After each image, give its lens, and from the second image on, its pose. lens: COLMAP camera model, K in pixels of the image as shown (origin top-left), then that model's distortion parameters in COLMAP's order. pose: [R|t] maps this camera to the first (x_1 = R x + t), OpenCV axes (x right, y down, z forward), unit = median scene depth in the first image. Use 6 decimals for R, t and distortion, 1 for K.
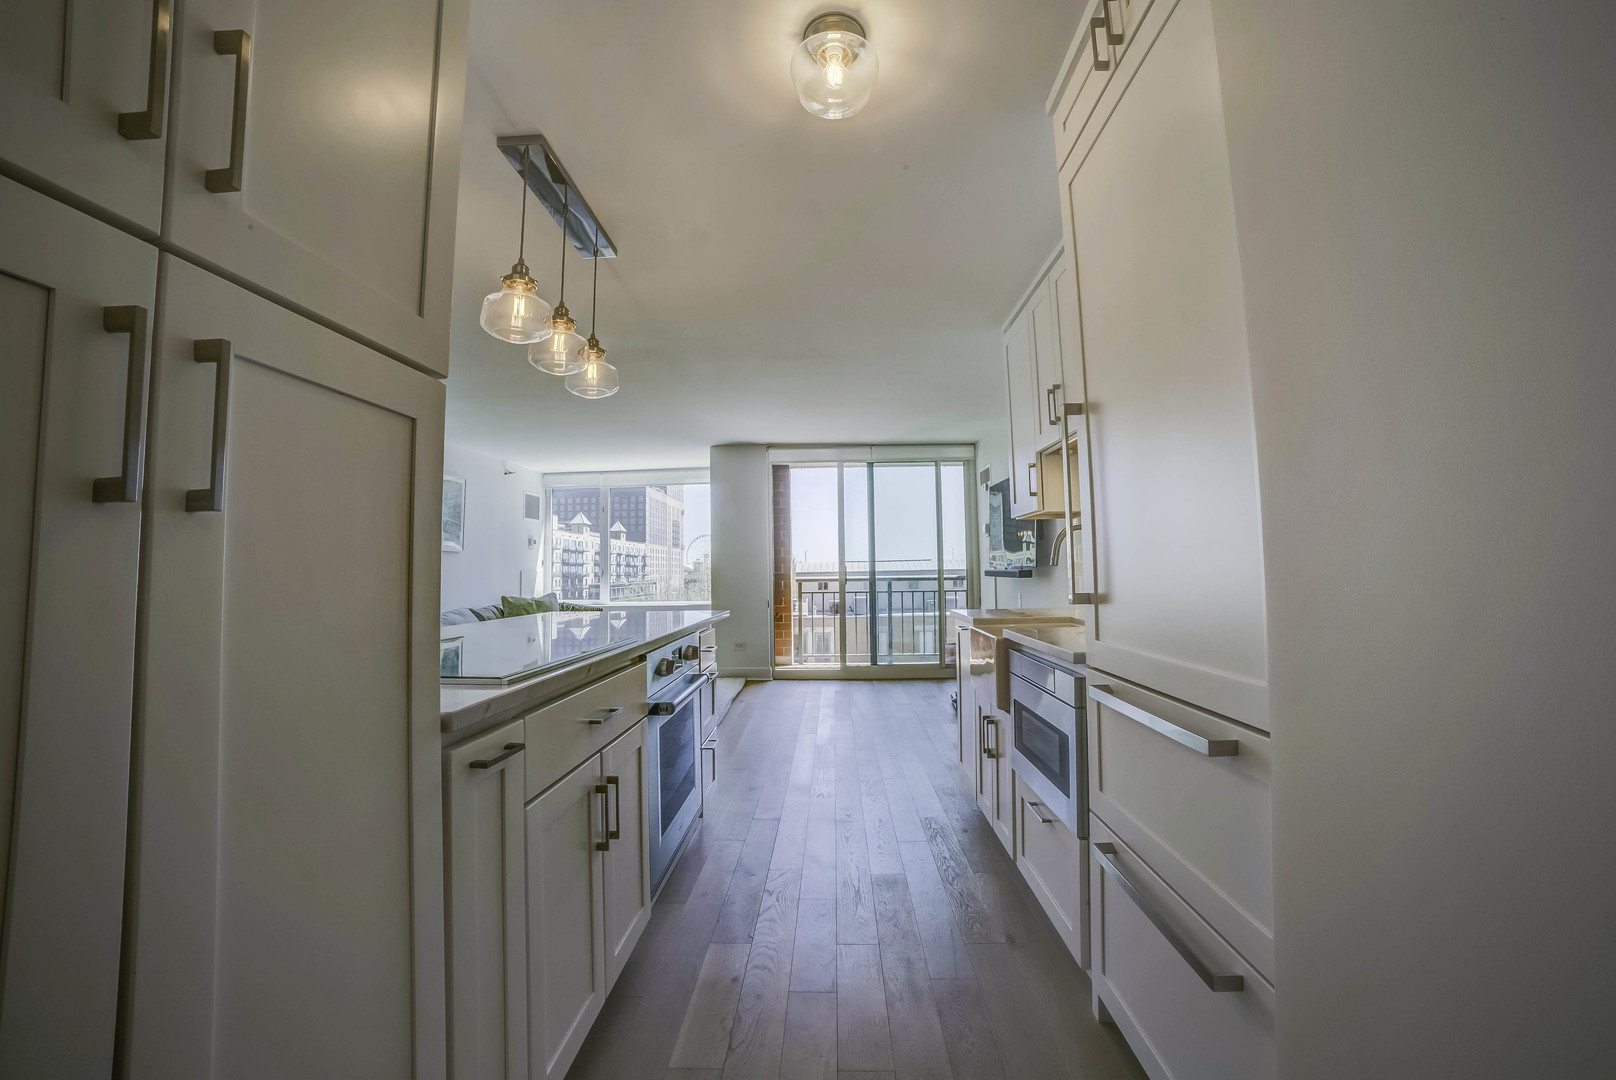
lens RADIAL K [[652.7, 0, 820.9], [0, 652.7, 525.8], [0, 0, 1]] dist [-0.105603, 0.035028]
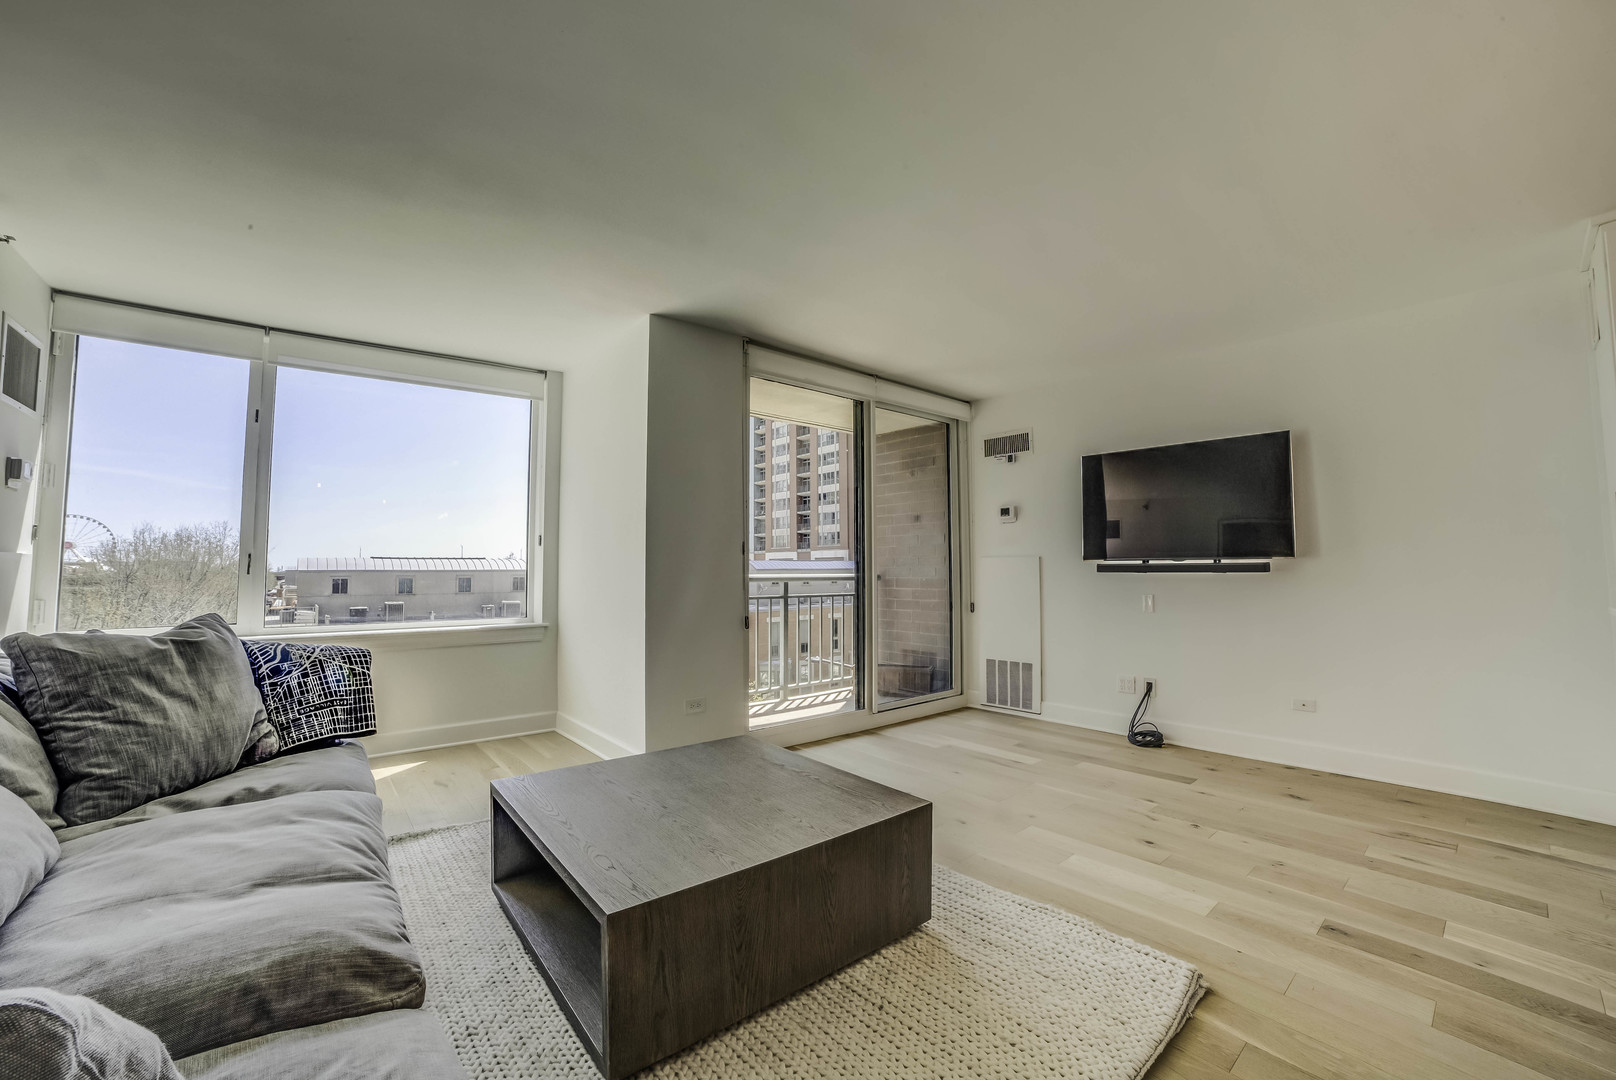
lens RADIAL K [[652.7, 0, 820.9], [0, 652.7, 525.8], [0, 0, 1]] dist [-0.105603, 0.035028]
pose [[0.749864, 0.054752, 0.659322, -0.385491], [-0.052010, 0.998364, -0.023754, 0.046591], [-0.659544, -0.016479, 0.751485, 0.530618]]
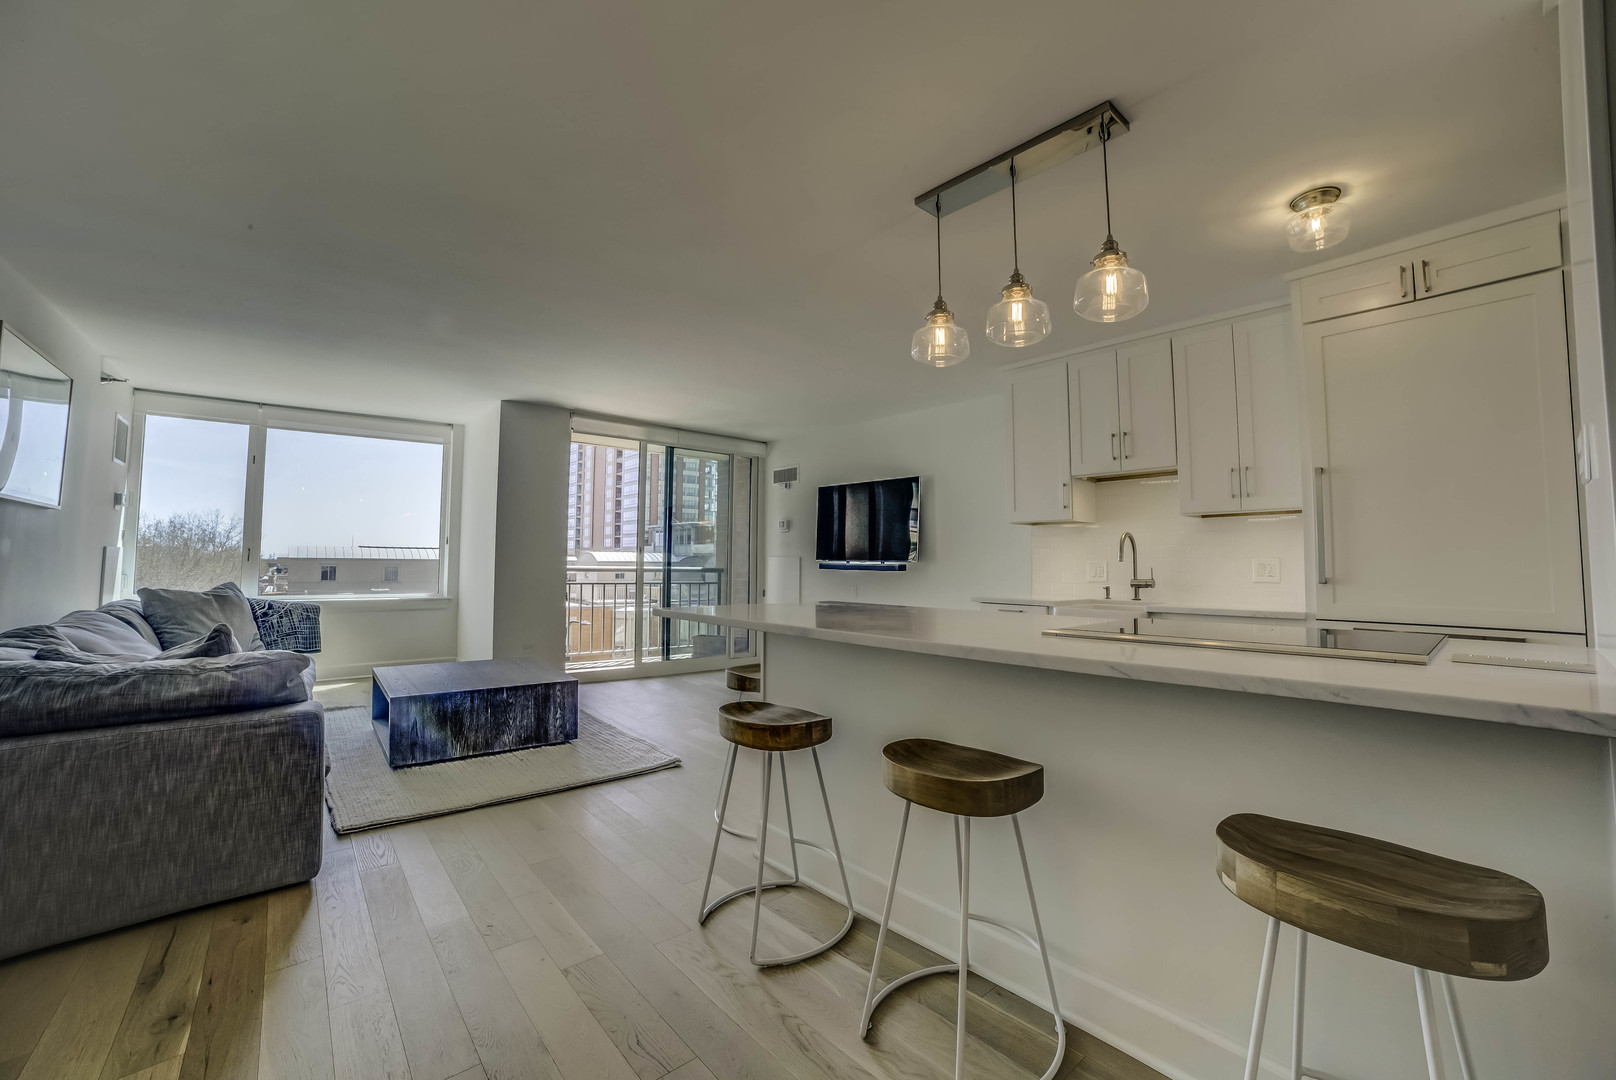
lens RADIAL K [[652.7, 0, 820.9], [0, 652.7, 525.8], [0, 0, 1]] dist [-0.105603, 0.035028]
pose [[0.743657, 0.059345, 0.665922, -0.382833], [-0.065948, 0.997706, -0.015267, 0.017506], [-0.665301, -0.032563, 0.745865, 0.147923]]
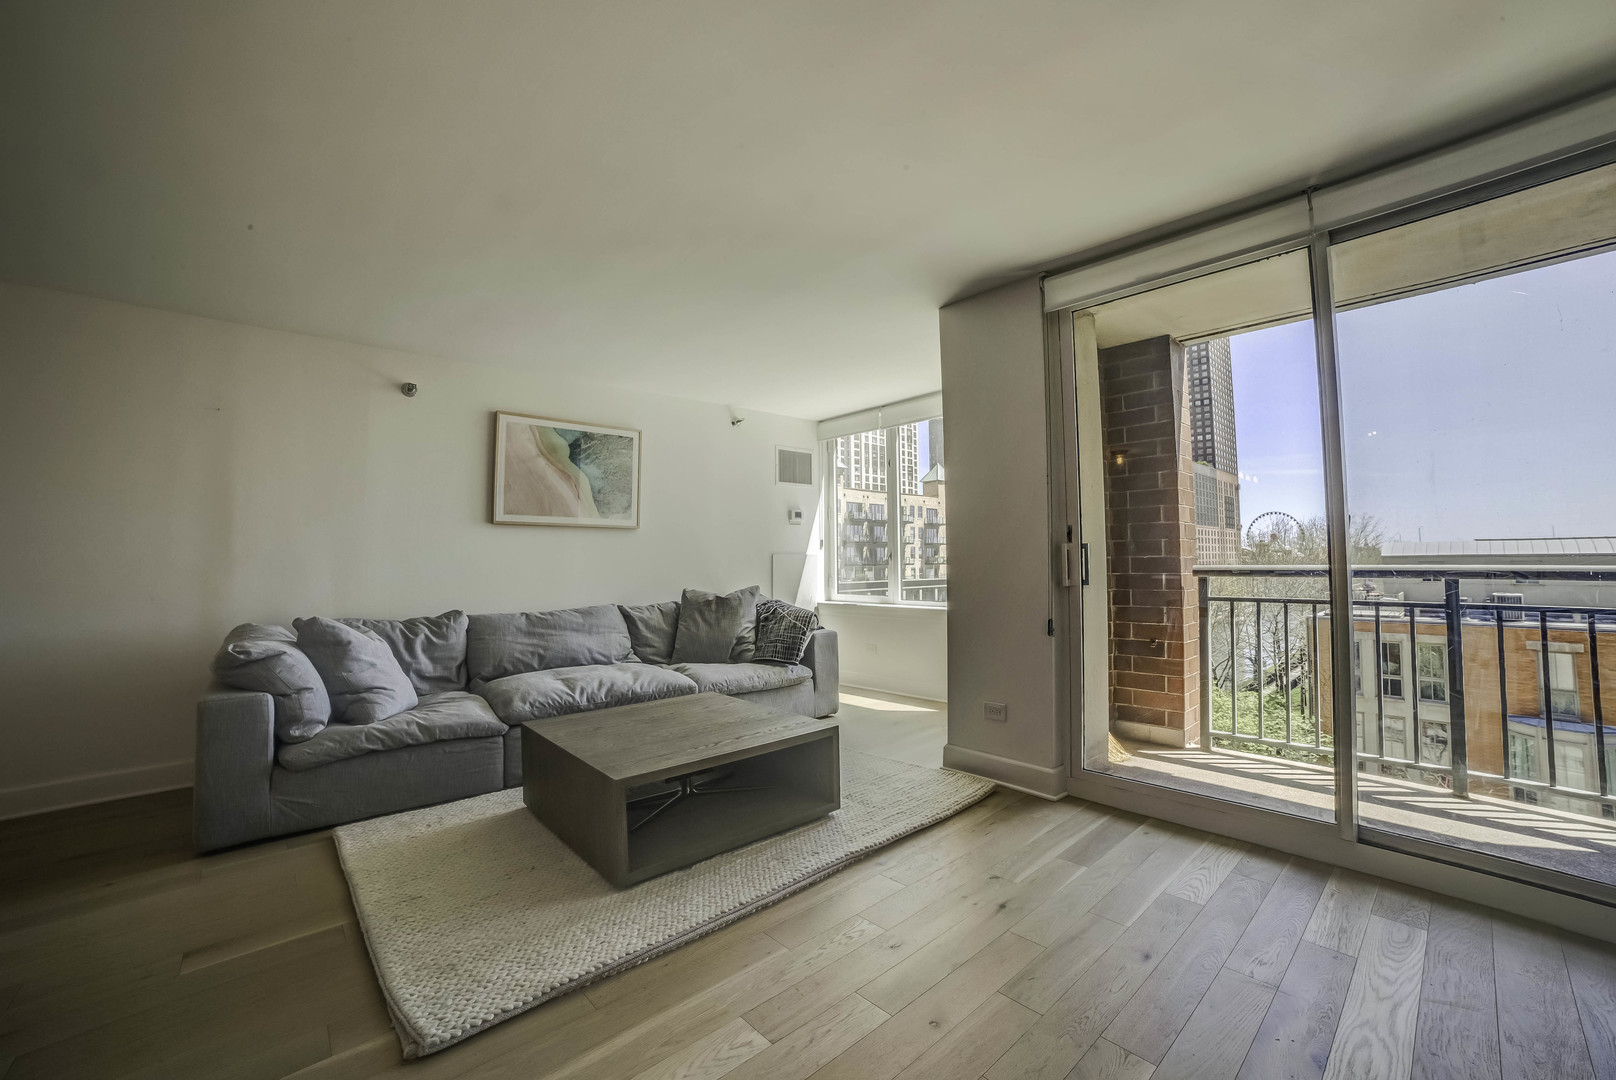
lens RADIAL K [[652.7, 0, 820.9], [0, 652.7, 525.8], [0, 0, 1]] dist [-0.105603, 0.035028]
pose [[0.693800, -0.030909, -0.719504, 0.122876], [0.048324, 0.998825, 0.003690, 0.041643], [0.718545, -0.037329, 0.694478, 0.570297]]
